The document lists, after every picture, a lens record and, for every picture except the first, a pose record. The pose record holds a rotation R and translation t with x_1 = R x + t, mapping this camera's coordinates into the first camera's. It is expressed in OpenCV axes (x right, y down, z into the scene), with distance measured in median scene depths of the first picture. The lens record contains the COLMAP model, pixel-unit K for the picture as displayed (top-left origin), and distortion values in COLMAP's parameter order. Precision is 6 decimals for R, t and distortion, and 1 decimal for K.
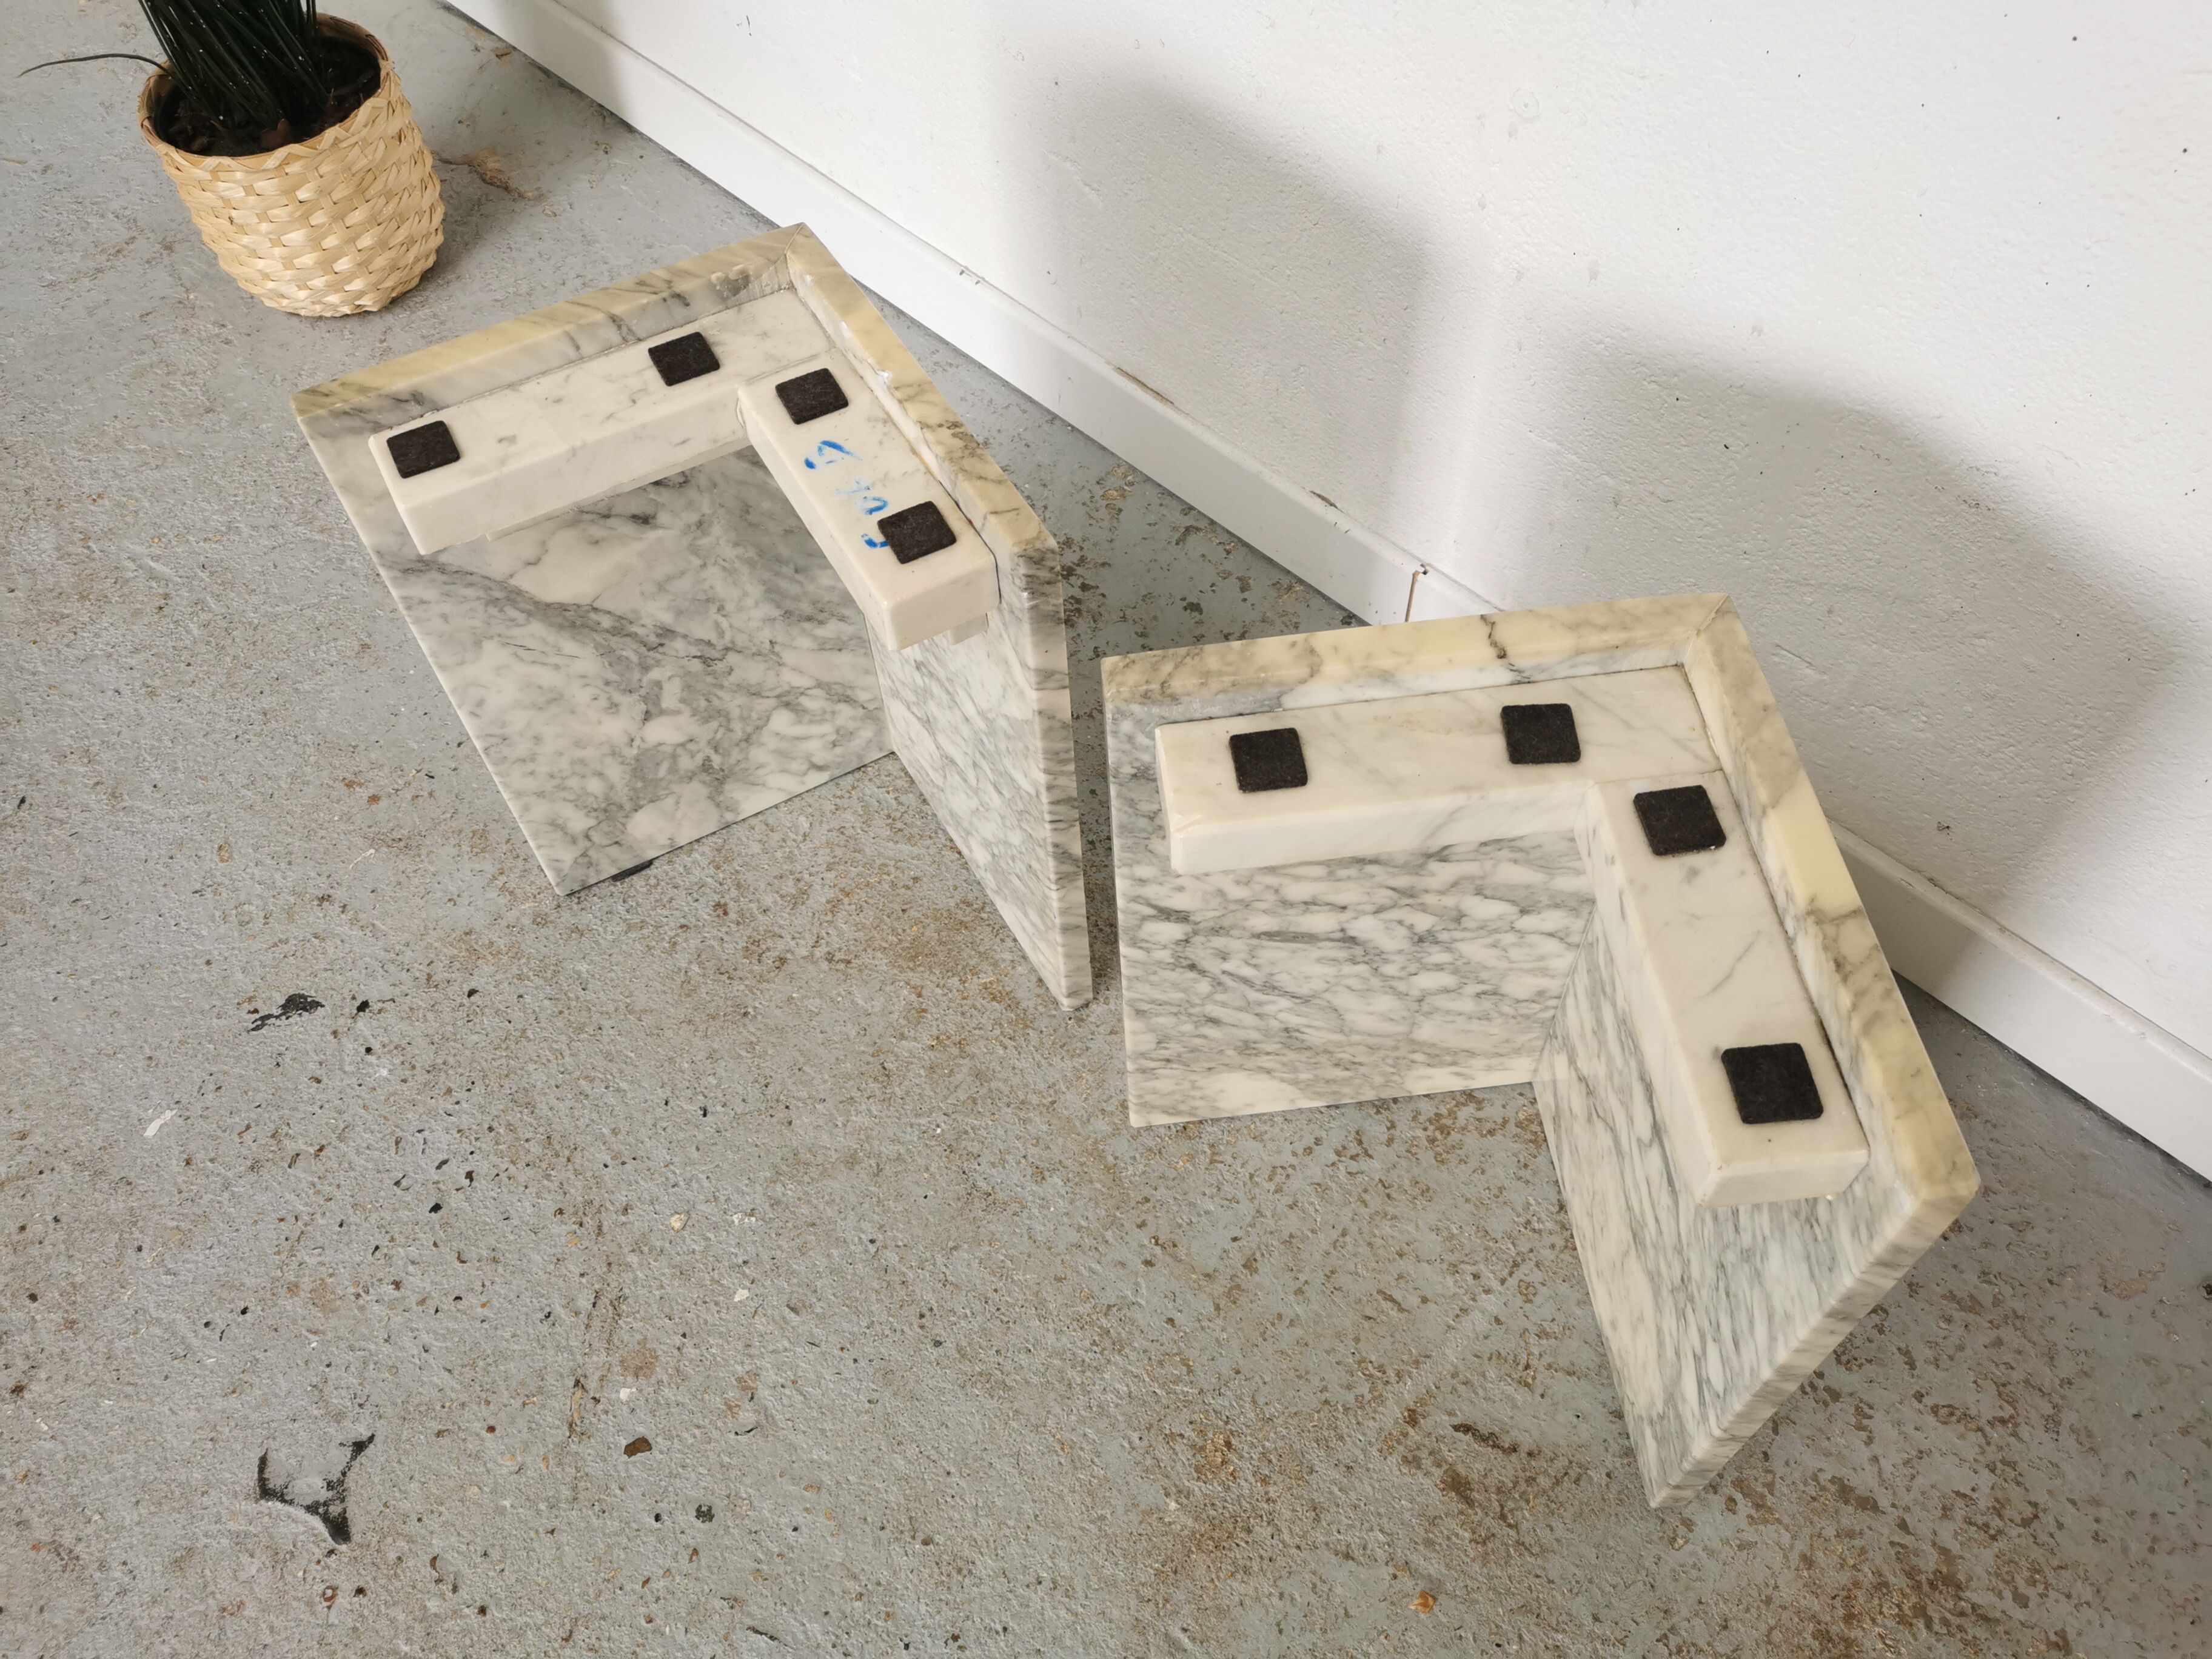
lens RADIAL K [[1703.2, 0, 1112.0], [0, 1703.2, 833.0], [0, 0, 1]] dist [0.061020, -0.067600]
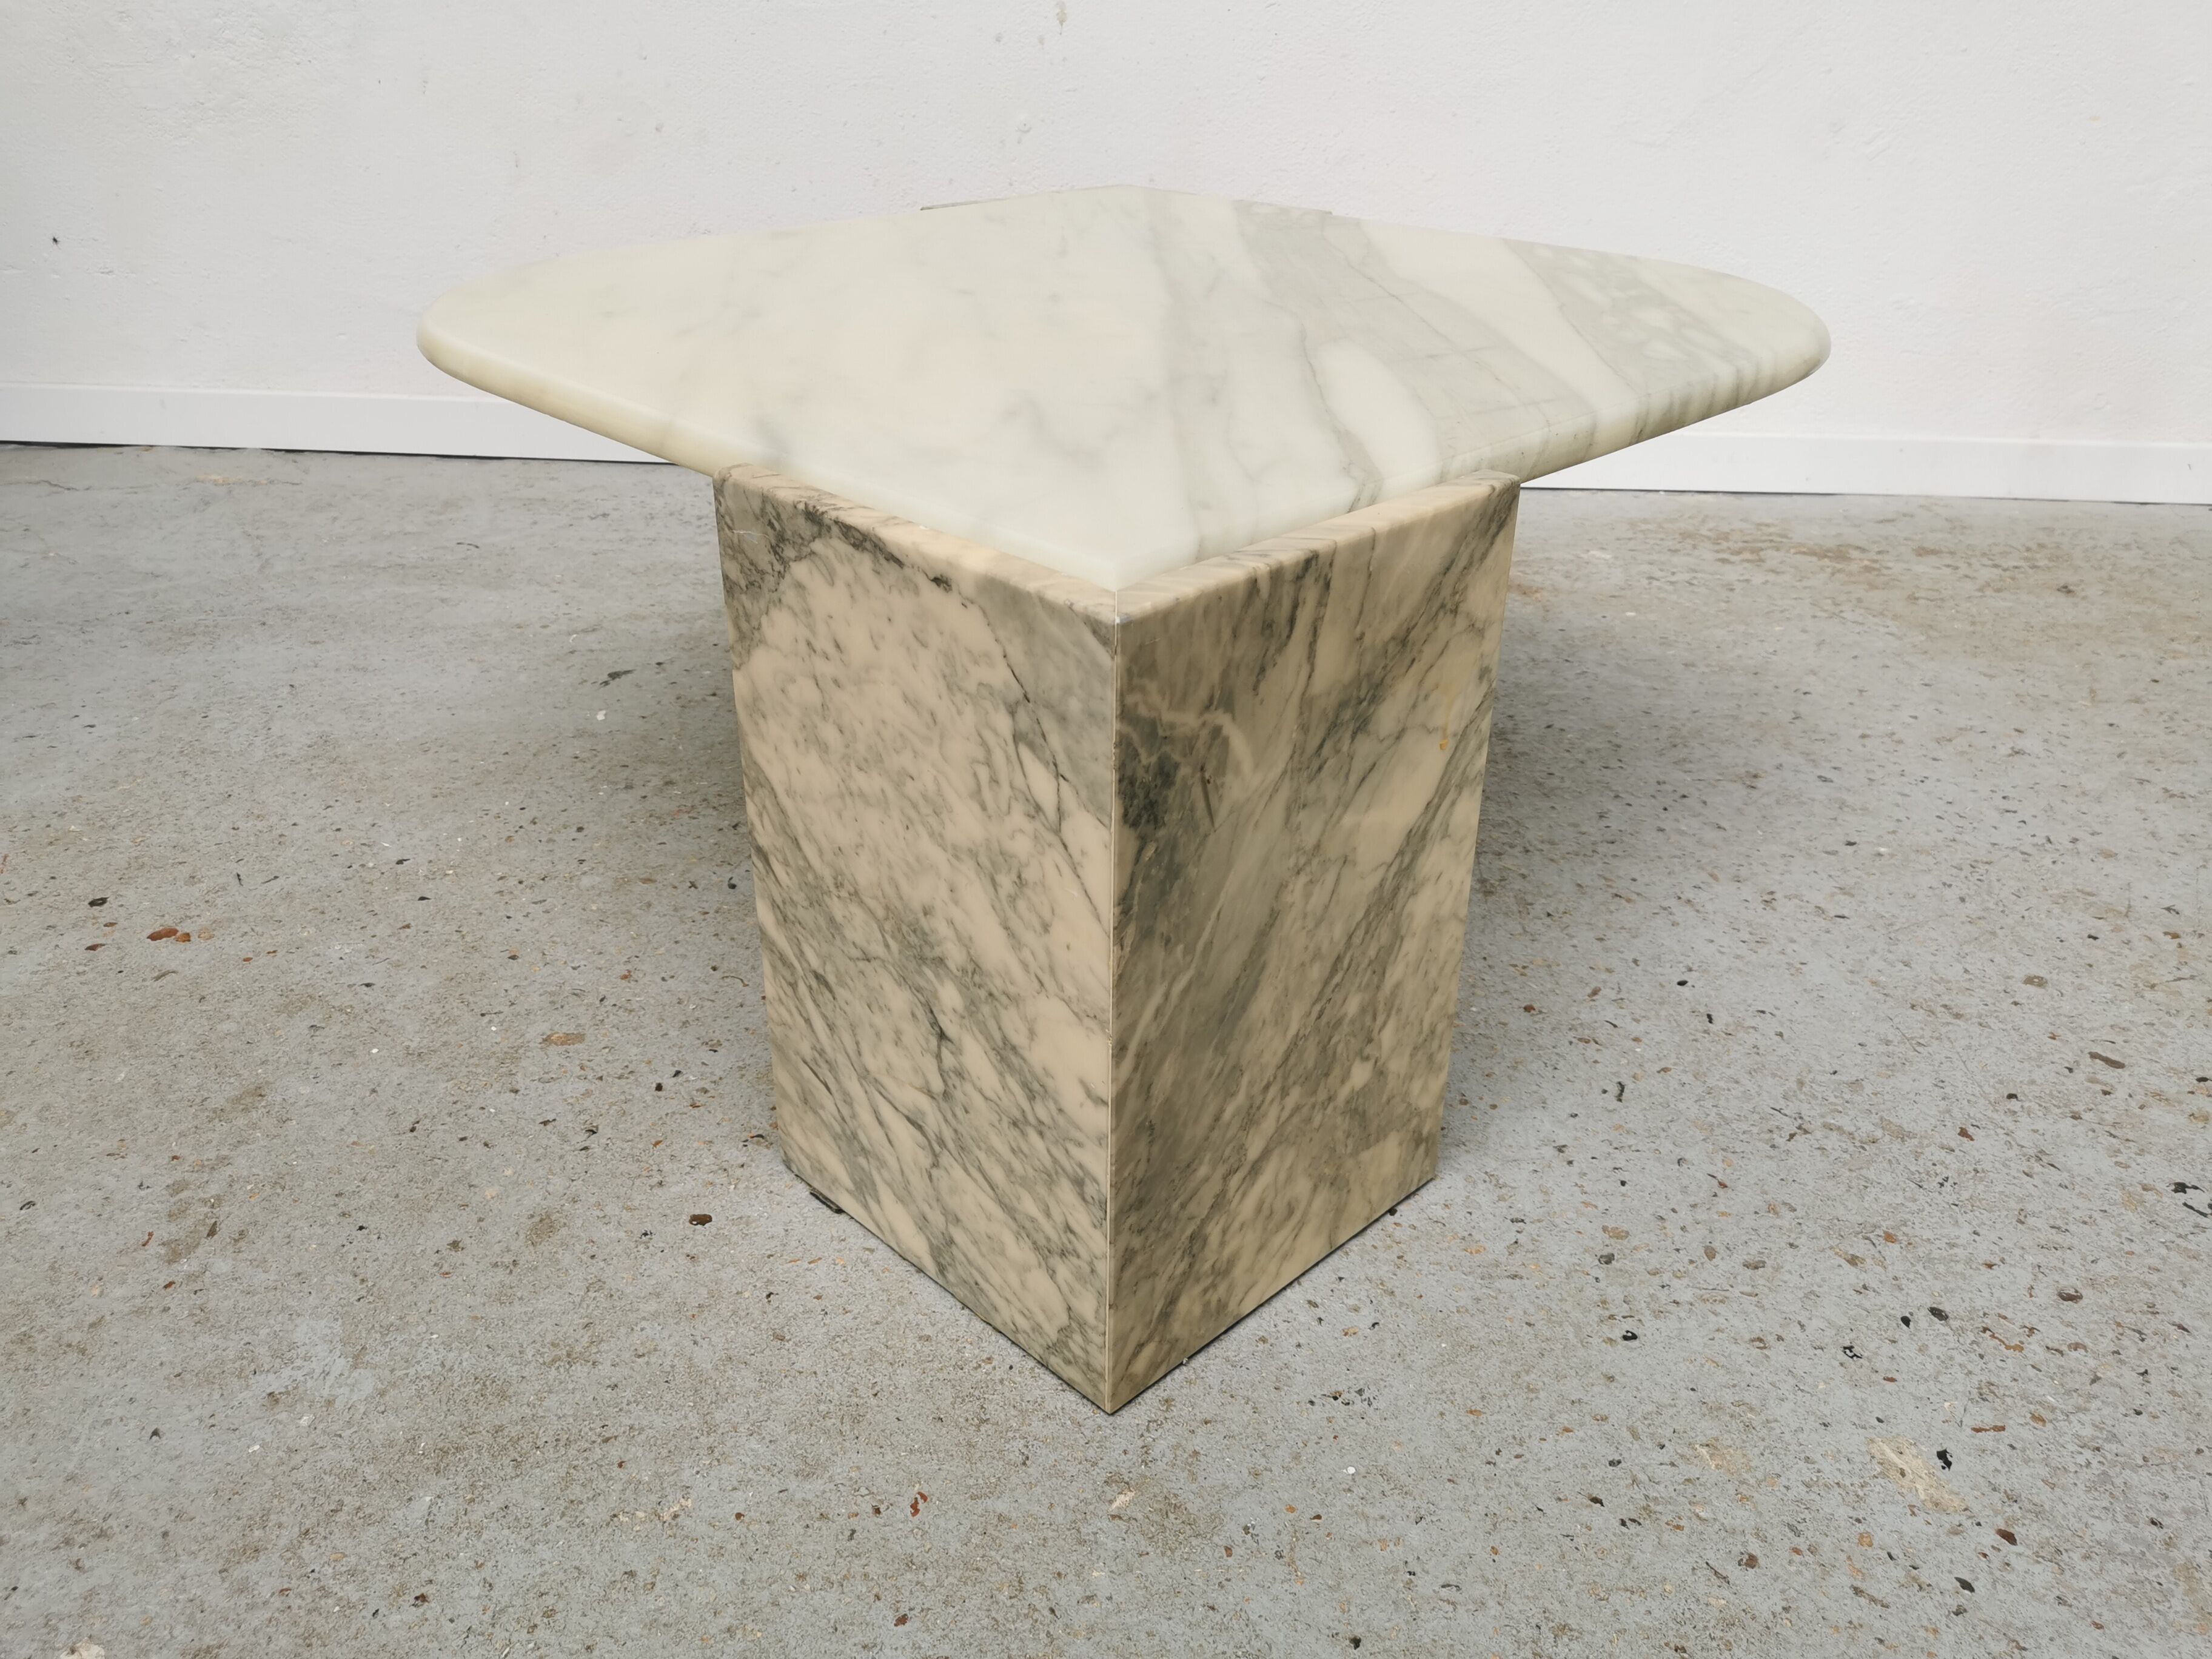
lens RADIAL K [[1703.2, 0, 1112.0], [0, 1703.2, 833.0], [0, 0, 1]] dist [0.061020, -0.067600]
pose [[0.728795, -0.275491, 0.626867, -1.292264], [0.536763, 0.798271, -0.273221, 0.967769], [-0.425140, 0.535601, 0.729649, -0.220809]]
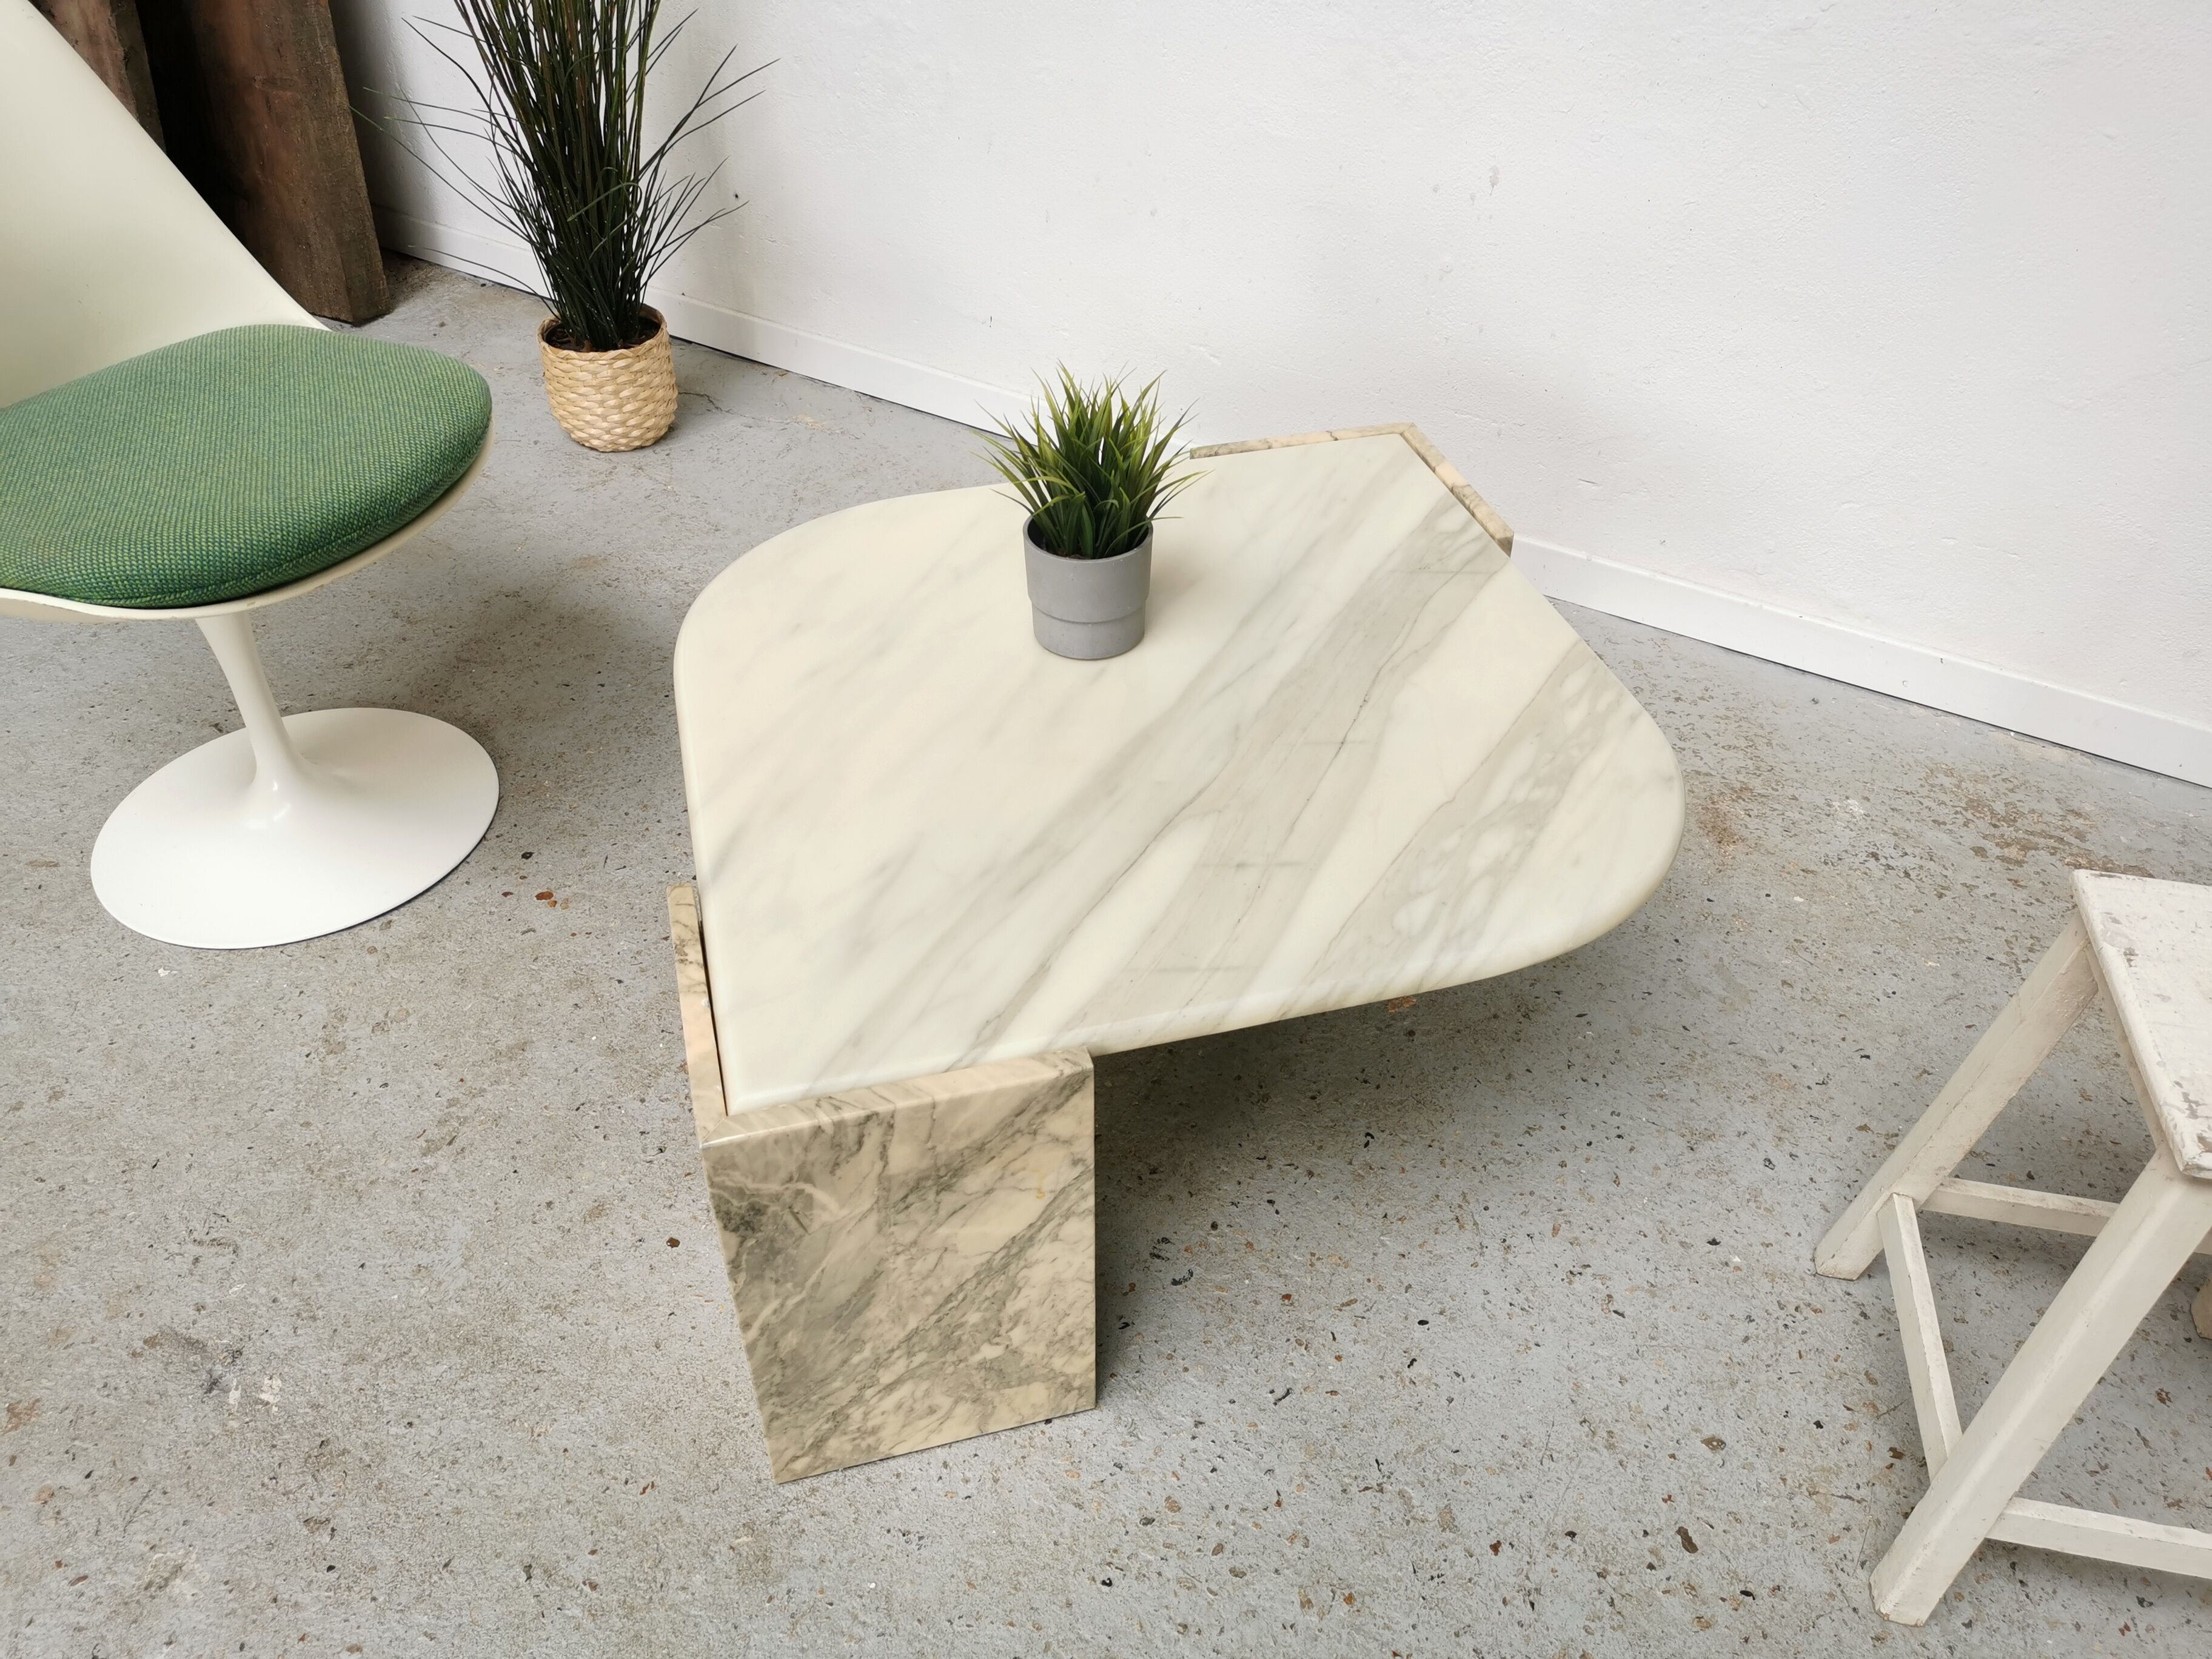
lens RADIAL K [[1687.2, 0, 1113.3], [0, 1687.2, 839.3], [0, 0, 1]] dist [0.071818, -0.077928]
pose [[0.969667, -0.116892, 0.214666, -0.806279], [0.170754, 0.952351, -0.252728, 0.861900], [-0.174896, 0.281717, 0.943423, -0.963899]]
